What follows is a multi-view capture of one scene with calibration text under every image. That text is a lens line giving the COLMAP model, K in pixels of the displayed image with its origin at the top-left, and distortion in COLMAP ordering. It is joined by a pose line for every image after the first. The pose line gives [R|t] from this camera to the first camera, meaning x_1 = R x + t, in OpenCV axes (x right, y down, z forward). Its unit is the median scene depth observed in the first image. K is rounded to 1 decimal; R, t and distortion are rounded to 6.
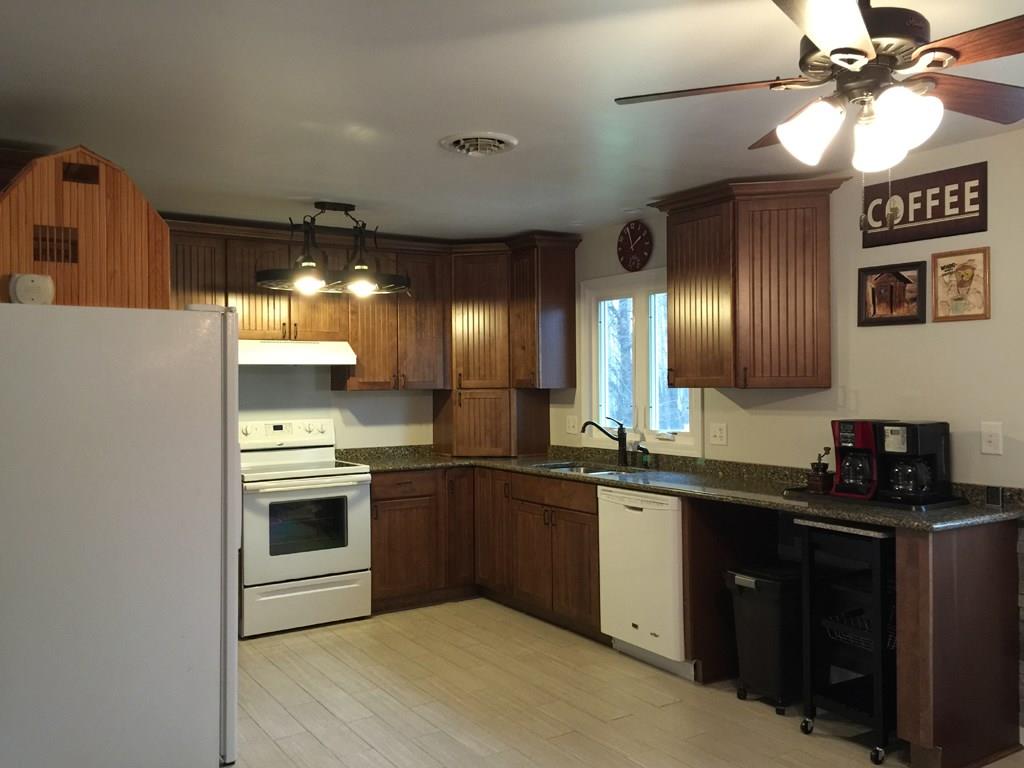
lens RADIAL K [[874.9, 0, 516.7], [0, 874.9, 381.8], [0, 0, 1]] dist [0.045121, -0.034113]
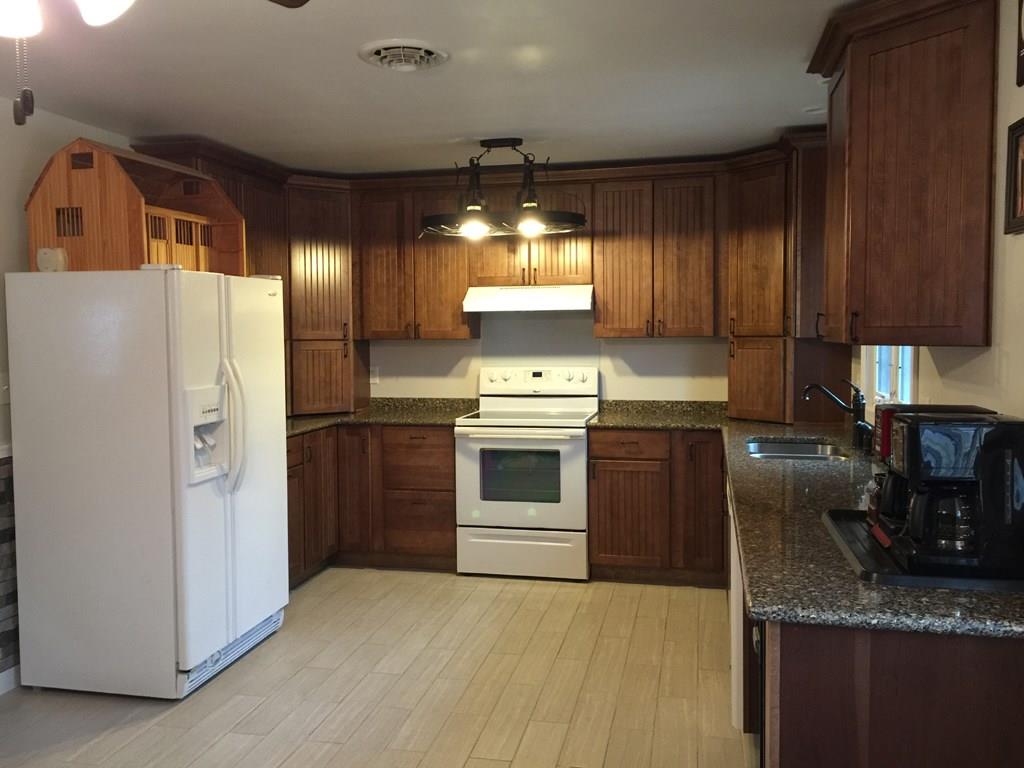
lens RADIAL K [[874.9, 0, 513.6], [0, 874.9, 381.6], [0, 0, 1]] dist [0.045121, -0.034113]
pose [[0.695014, 0.047330, -0.717436, 0.440436], [0.002979, 0.997633, 0.068701, -0.008126], [0.718990, -0.049885, 0.693228, 0.311386]]
